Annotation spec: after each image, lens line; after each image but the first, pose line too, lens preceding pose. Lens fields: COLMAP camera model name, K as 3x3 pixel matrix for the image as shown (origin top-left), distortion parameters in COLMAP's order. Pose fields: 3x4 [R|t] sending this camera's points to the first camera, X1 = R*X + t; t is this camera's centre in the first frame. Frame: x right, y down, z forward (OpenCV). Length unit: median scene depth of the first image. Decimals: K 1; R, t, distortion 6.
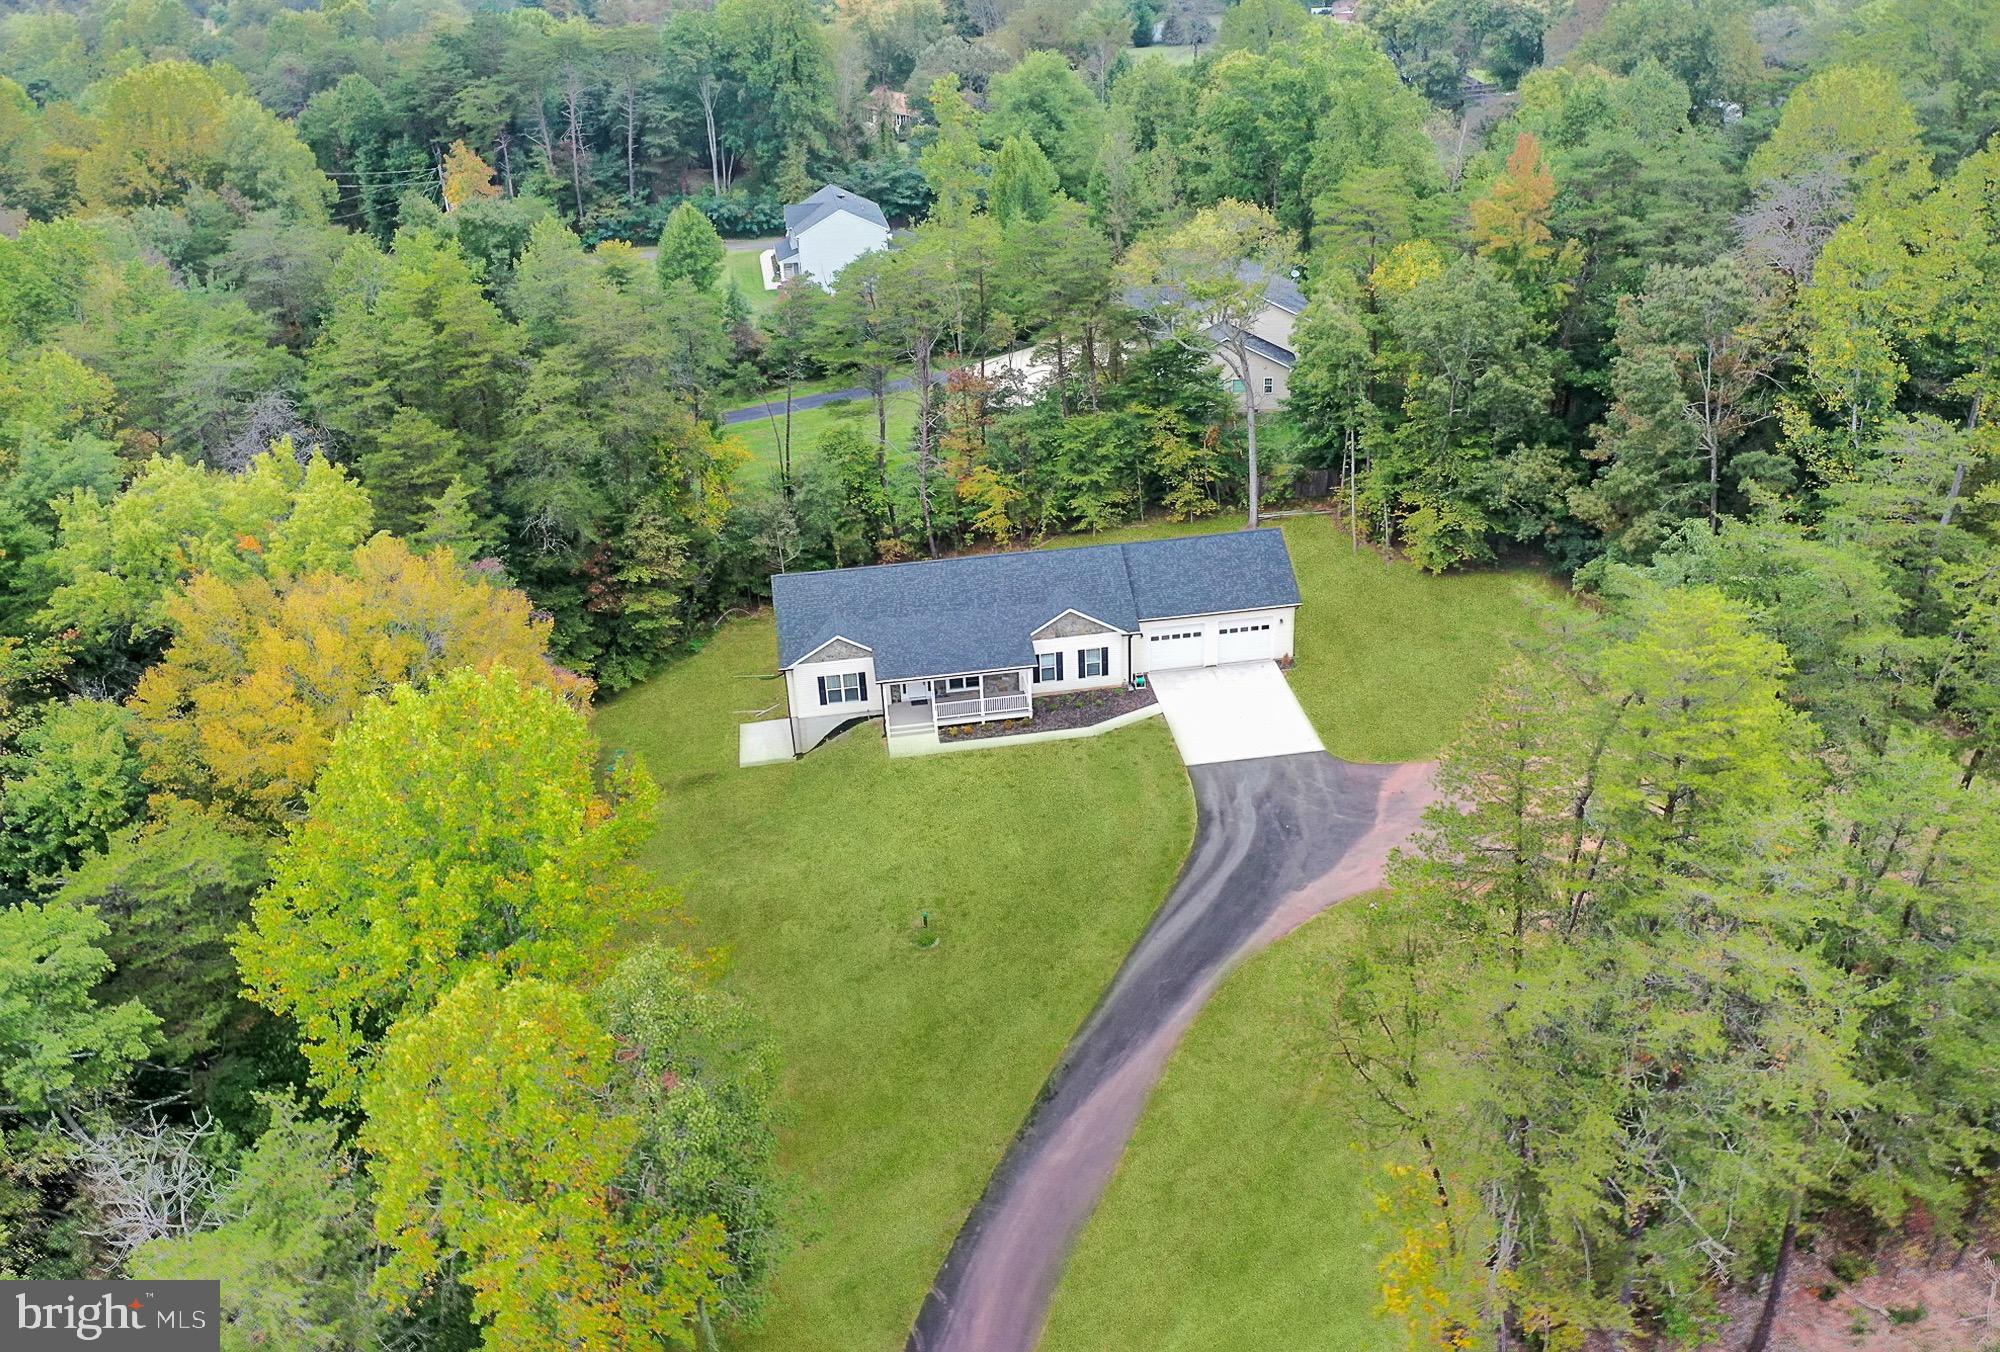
lens RADIAL K [[1521.7, 0, 1005.8], [0, 1521.7, 589.6], [0, 0, 1]] dist [0.000287, 0.000362]
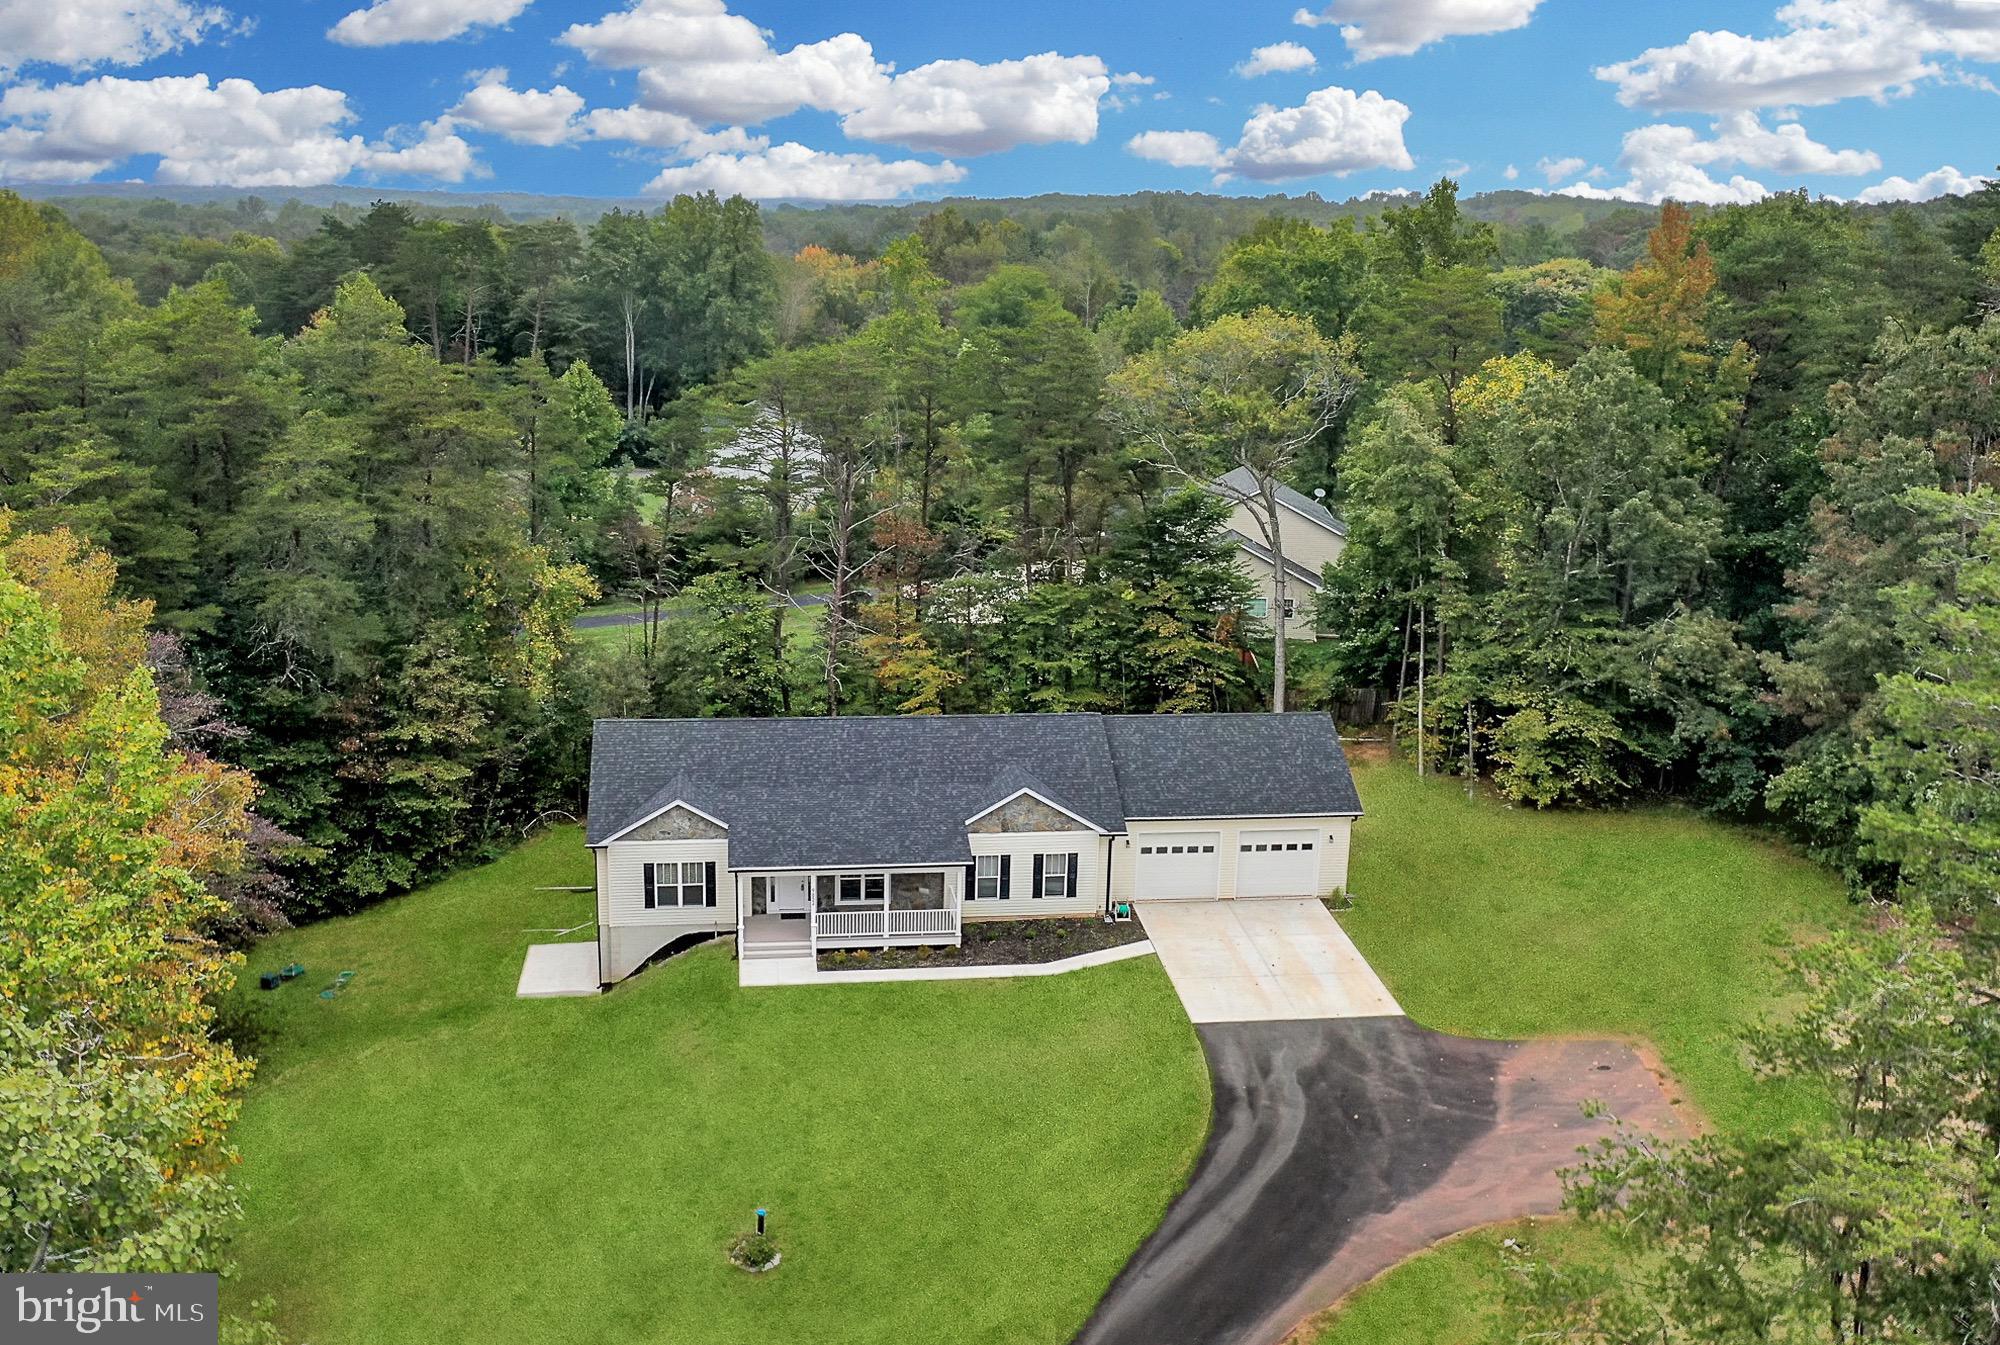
lens RADIAL K [[1633.0, 0, 960.8], [0, 1633.0, 675.8], [0, 0, 1]] dist [0.007701, 0.004246]
pose [[0.997932, 0.064274, 0.000992, 0.009094], [-0.062826, 0.978482, -0.196536, 0.105424], [-0.013603, 0.196067, 0.980496, 0.268619]]
